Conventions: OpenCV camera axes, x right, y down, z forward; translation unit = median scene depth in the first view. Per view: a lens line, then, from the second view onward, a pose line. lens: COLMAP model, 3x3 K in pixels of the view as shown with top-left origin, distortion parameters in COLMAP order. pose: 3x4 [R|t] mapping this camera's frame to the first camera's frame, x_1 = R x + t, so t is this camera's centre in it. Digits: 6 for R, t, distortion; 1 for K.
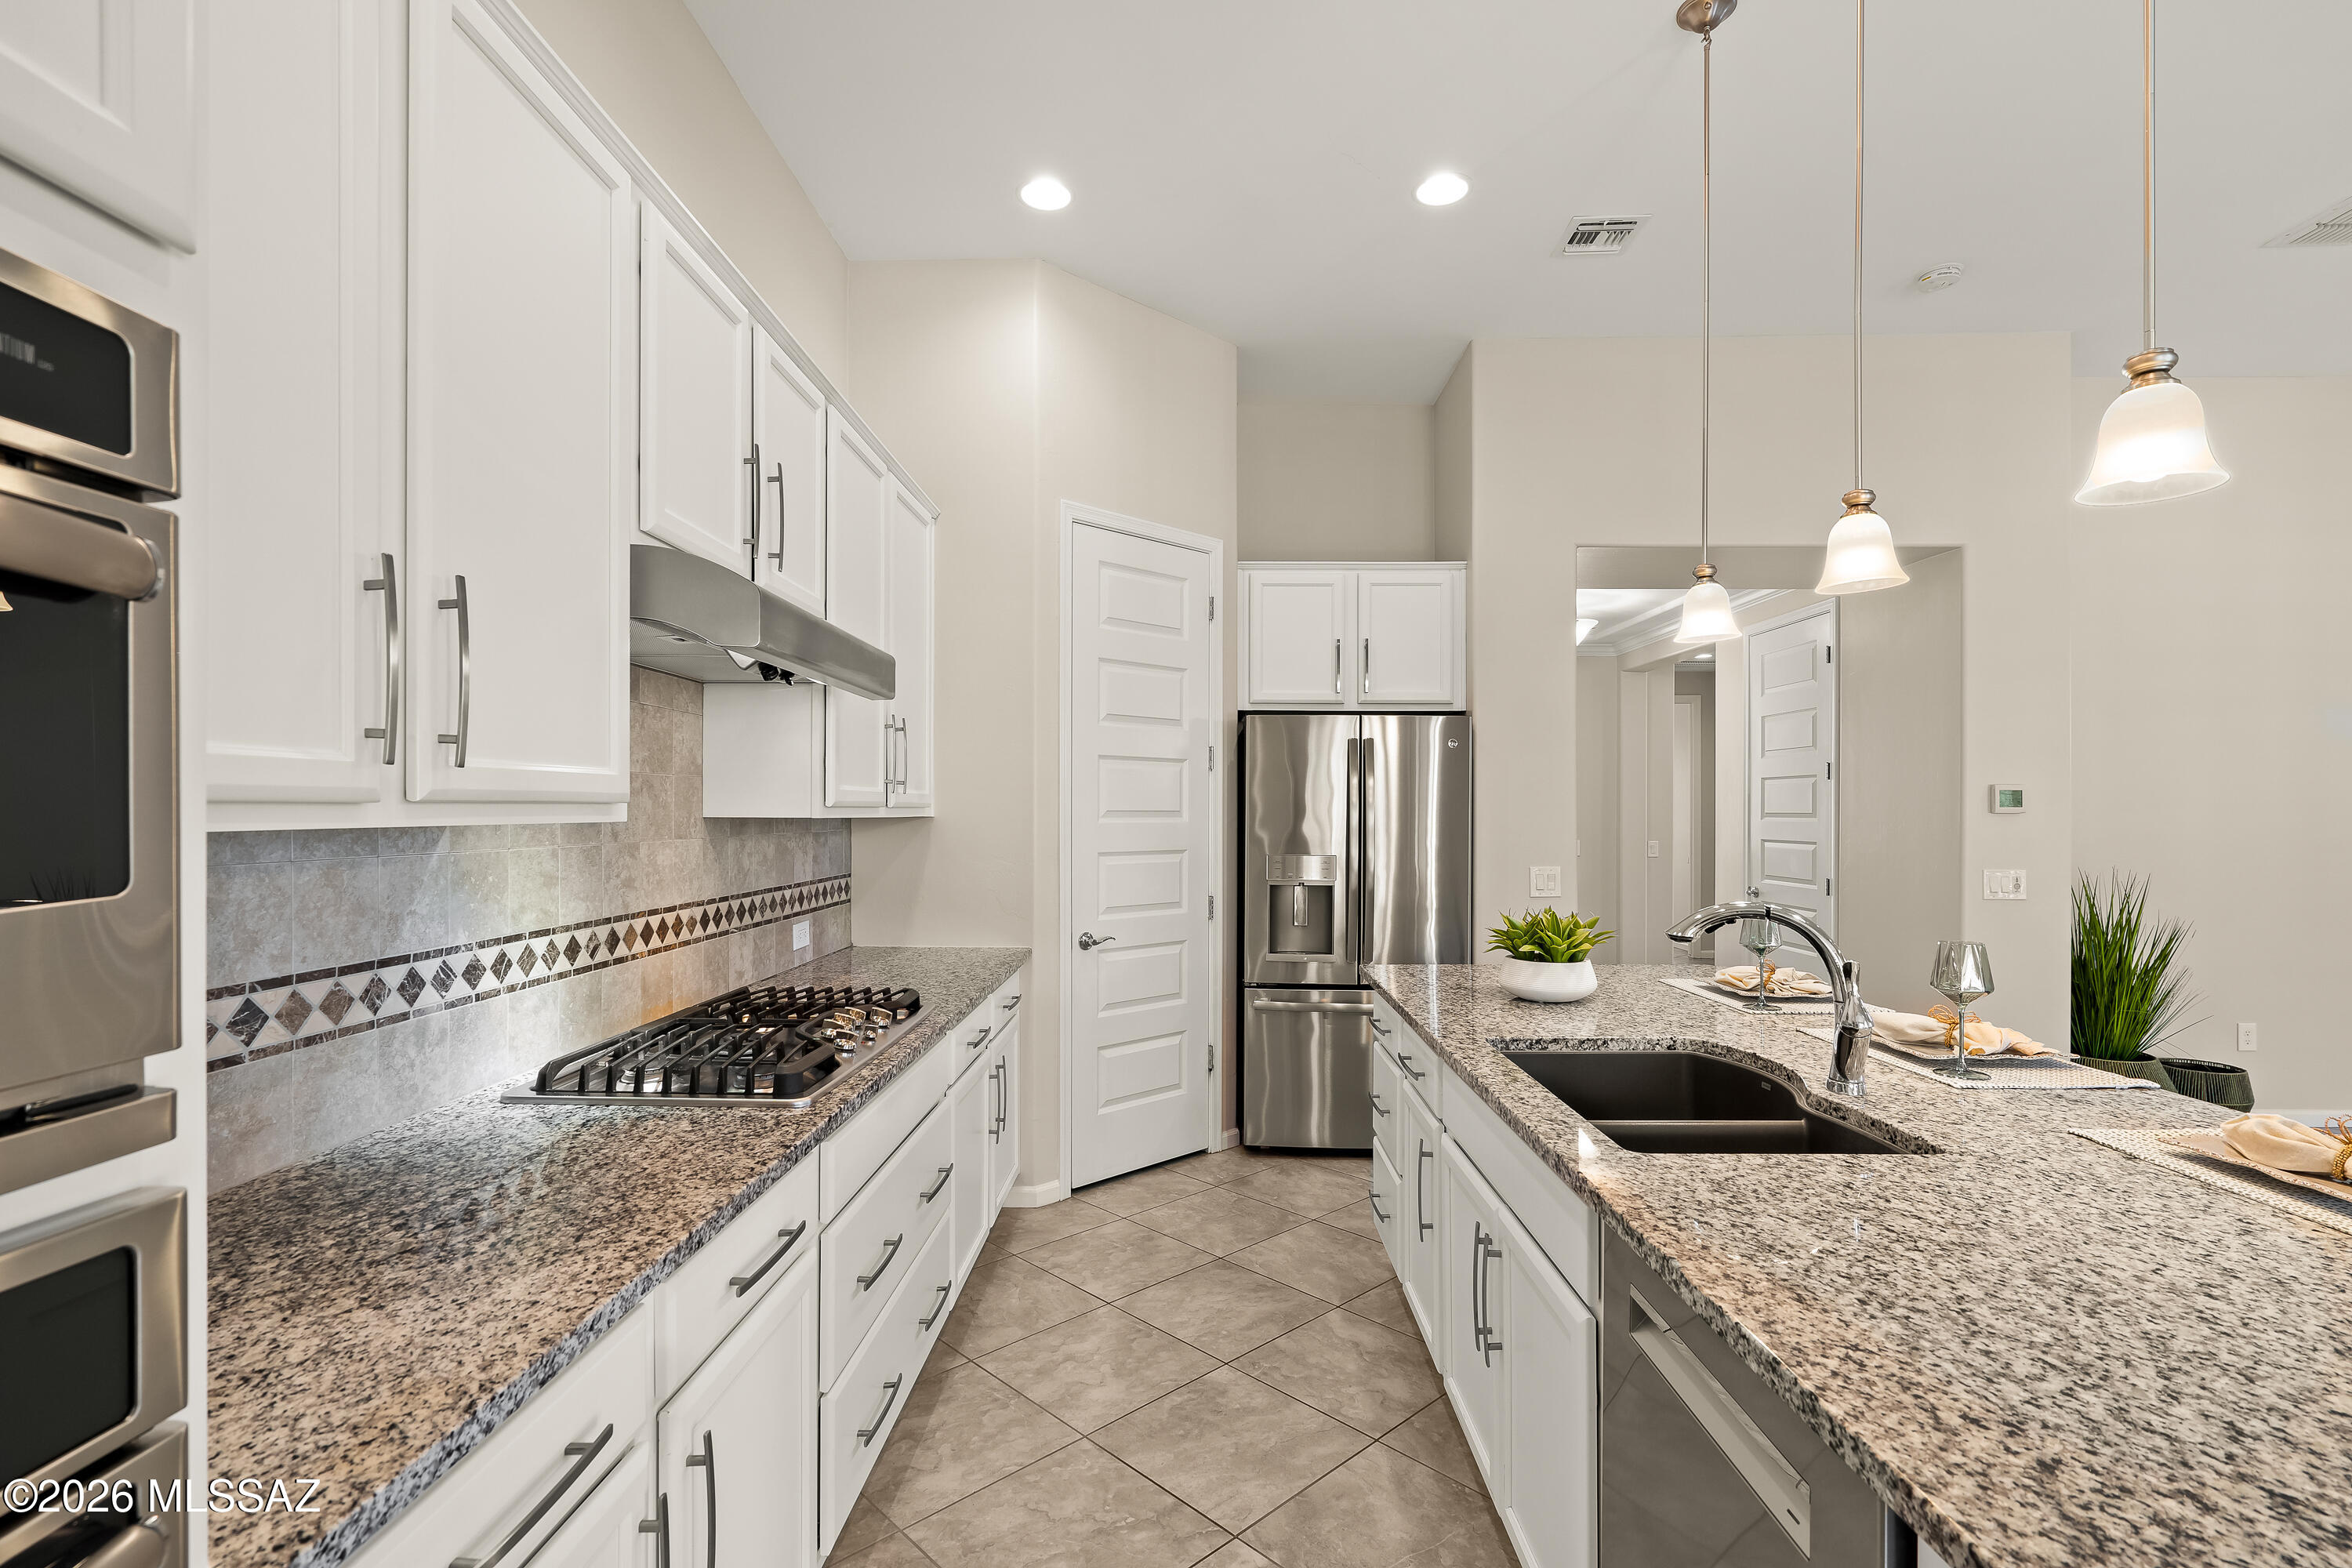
lens RADIAL K [[1078.2, 0, 1165.3], [0, 1078.2, 796.7], [0, 0, 1]] dist [0.000317, 0.001288]
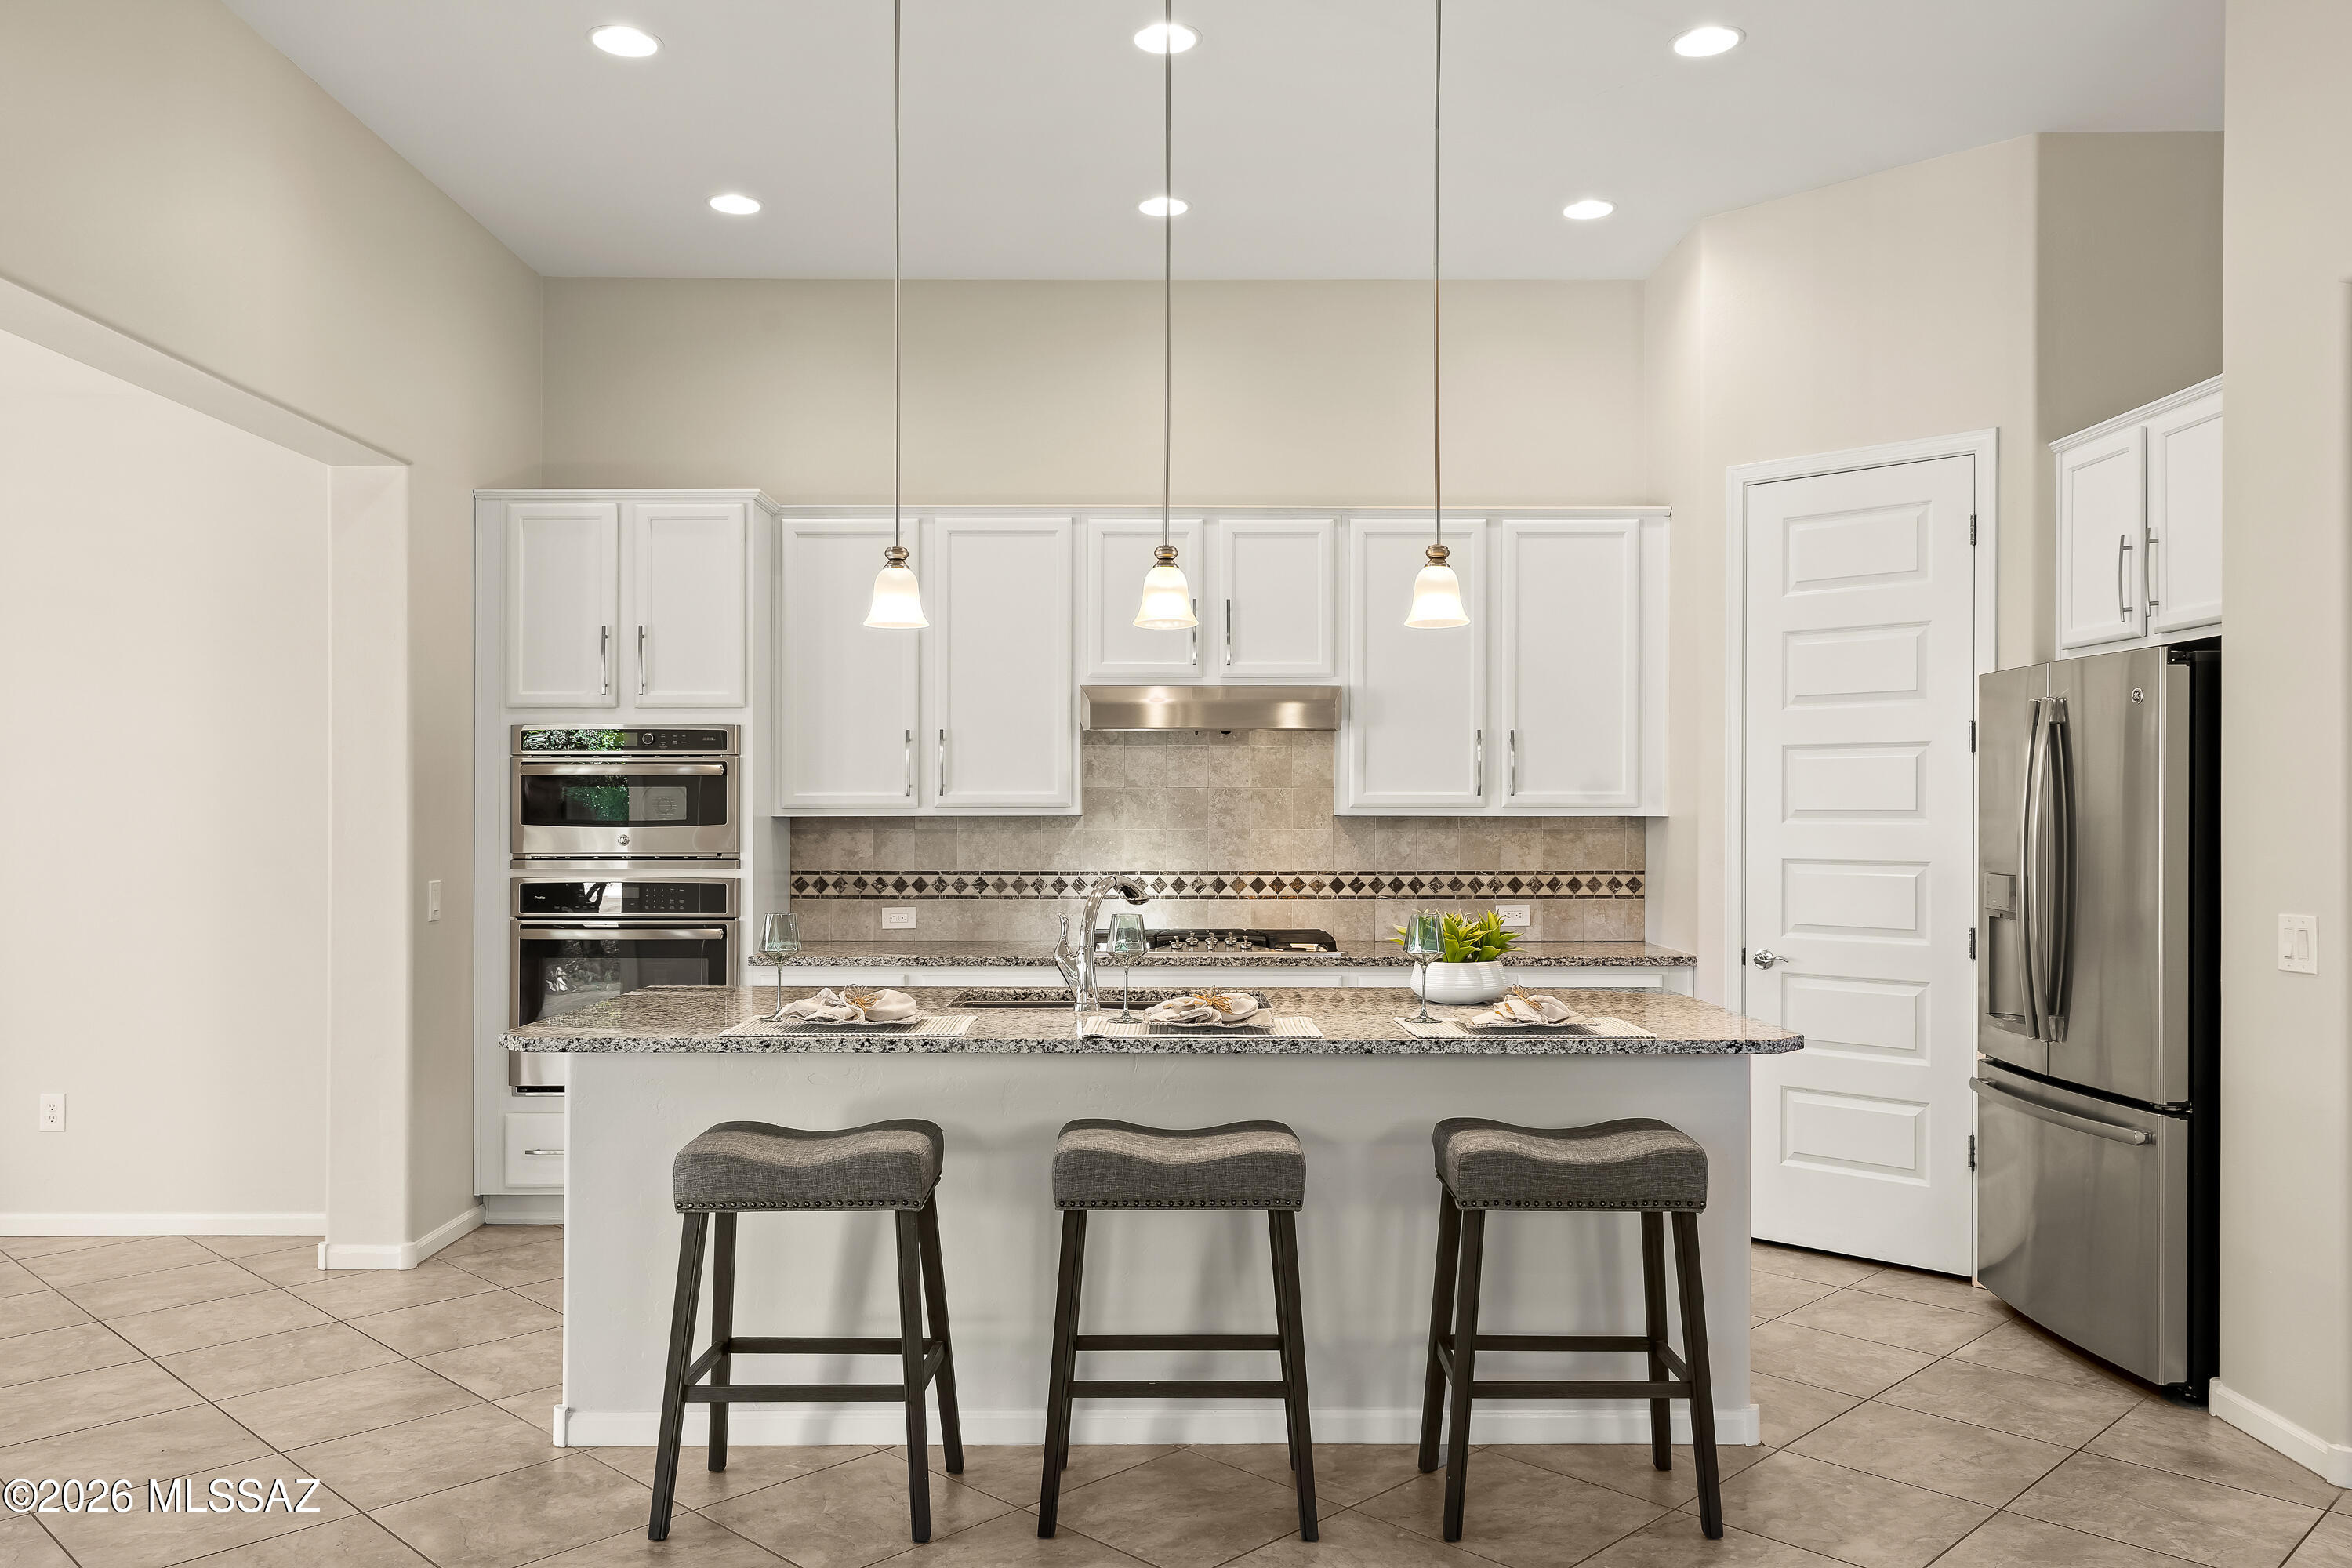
lens RADIAL K [[1744.1, 0, 1181.3], [0, 1744.1, 800.9], [0, 0, 1]] dist [0.000404, 0.003410]
pose [[0.038005, -0.006353, -0.999257, 3.039303], [0.012980, 0.999899, -0.005863, 0.017460], [0.999193, -0.012748, 0.038084, 1.098945]]
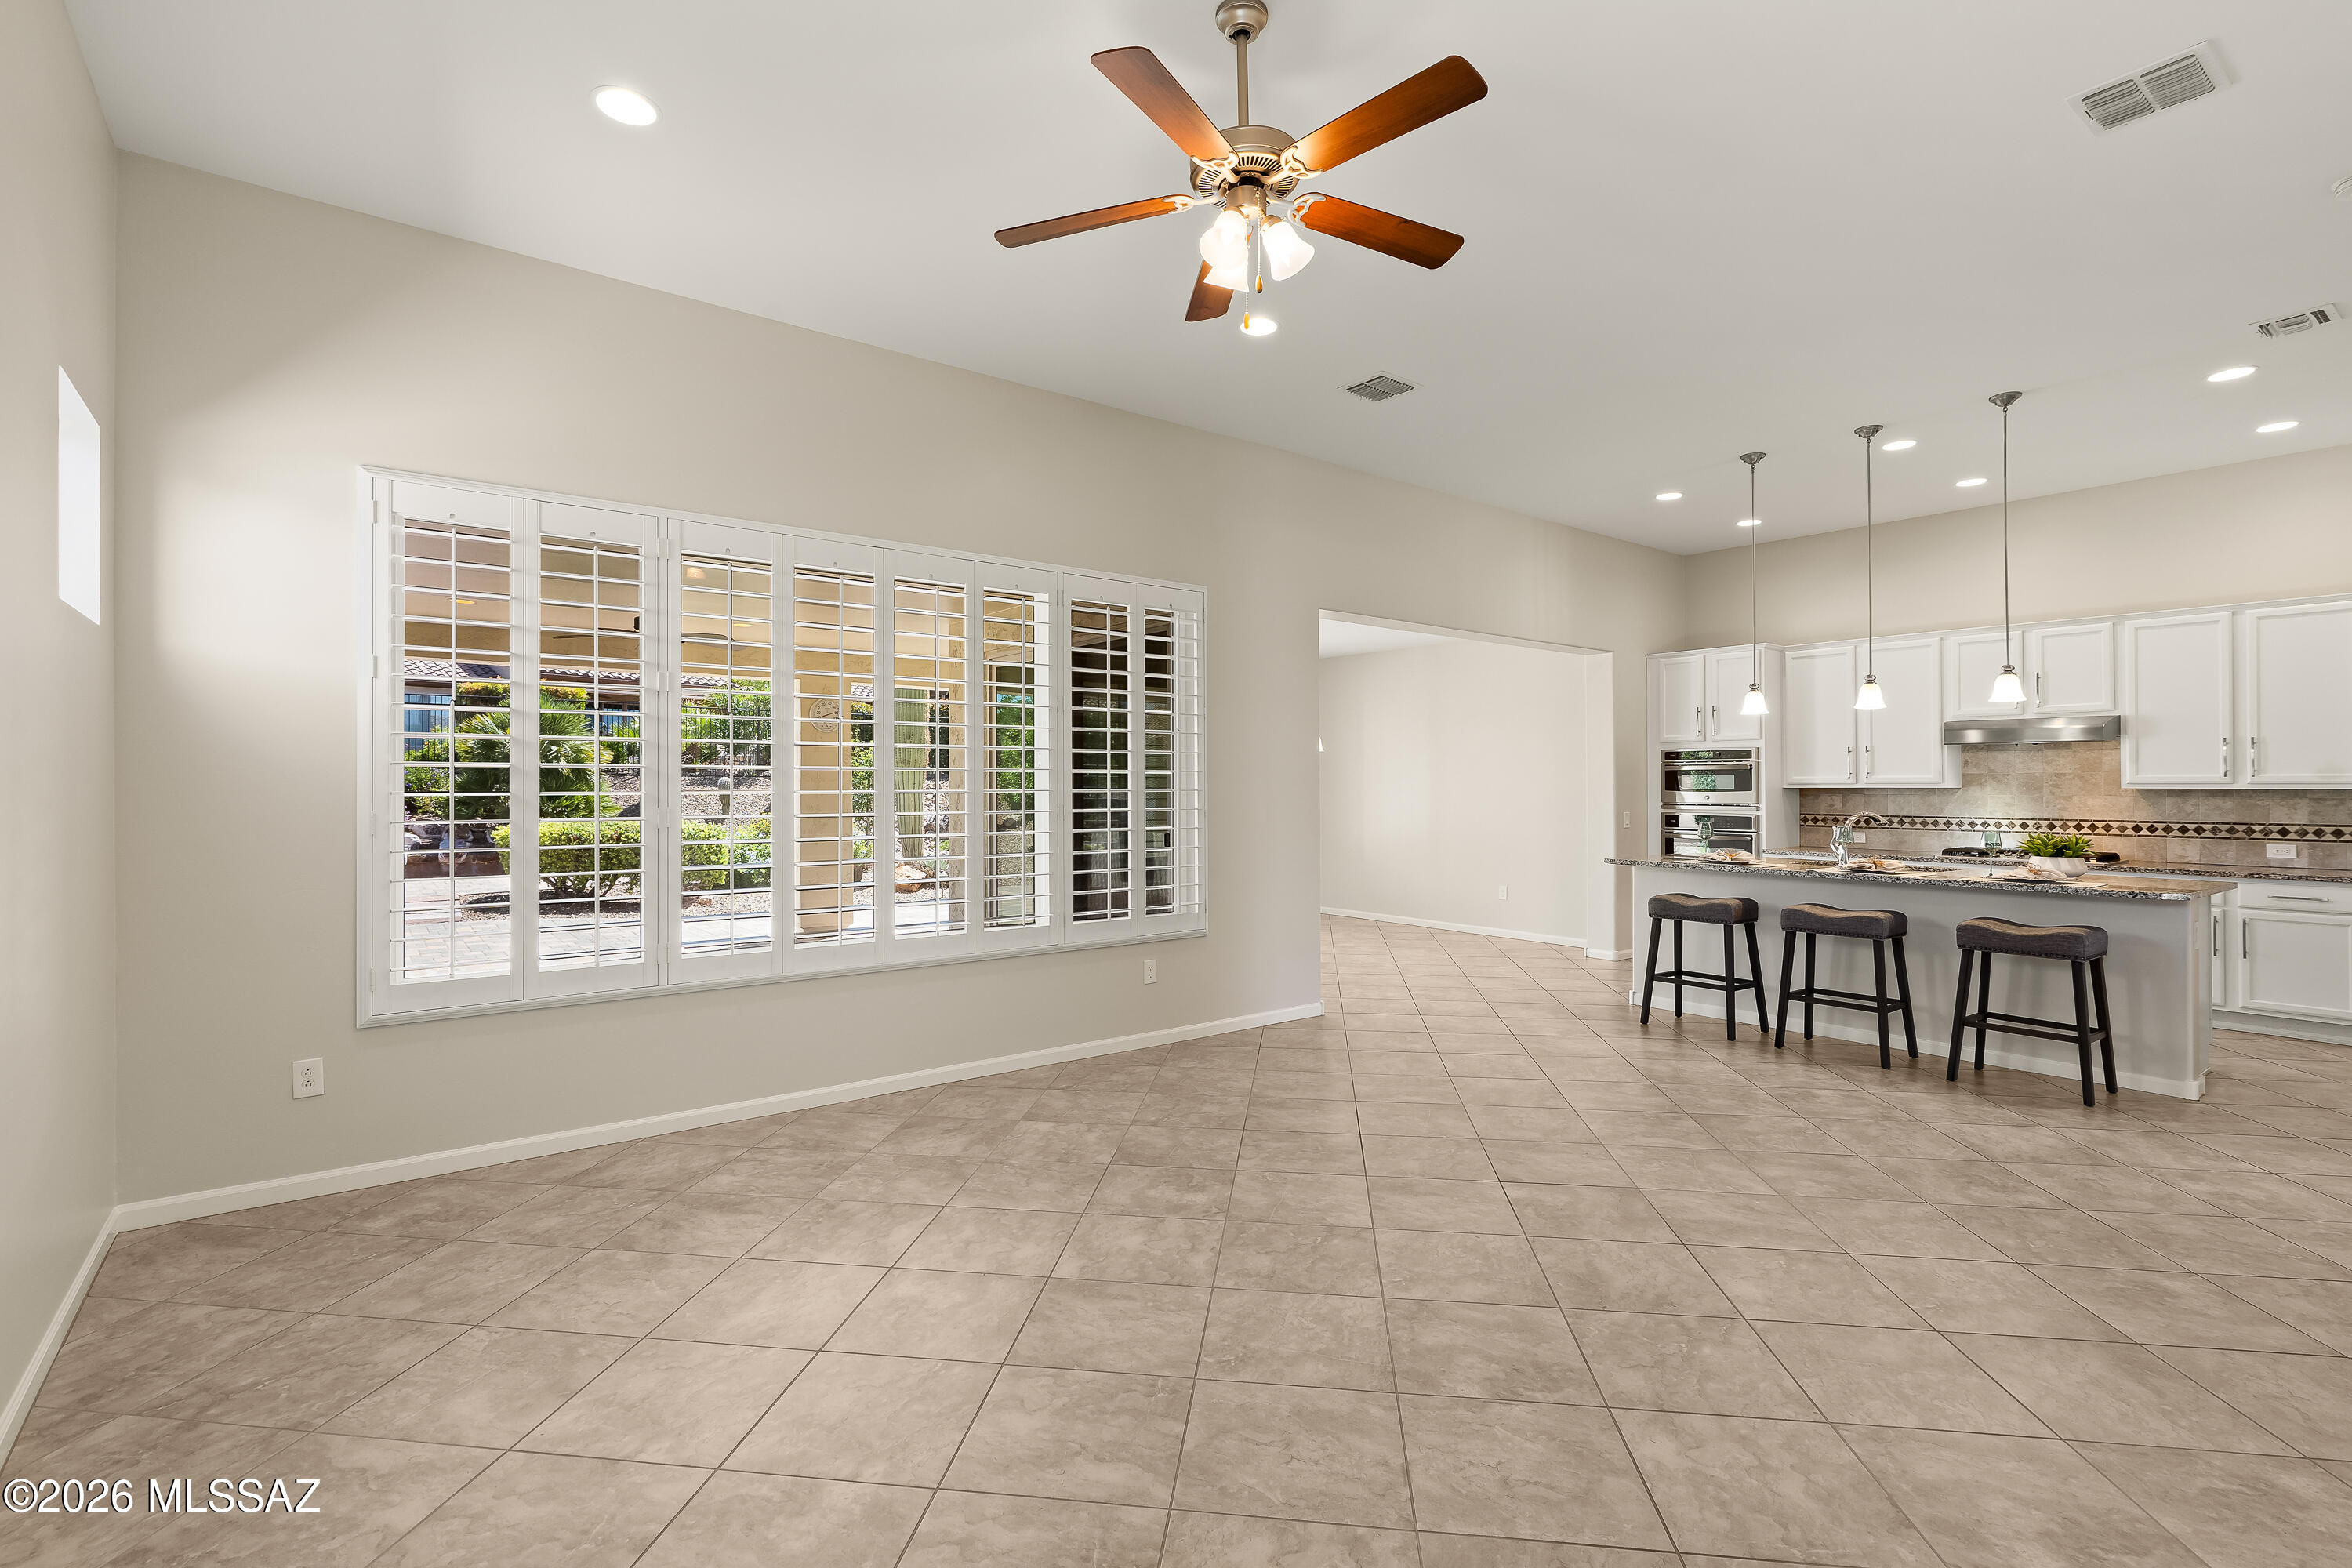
lens RADIAL K [[1082.9, 0, 1170.7], [0, 1082.9, 768.9], [0, 0, 1]] dist [0.000649, 0.000349]
pose [[-0.775677, -0.012507, -0.631006, 4.638343], [0.004887, 0.999655, -0.025822, 0.044872], [0.631111, -0.023113, -0.775348, 2.428926]]
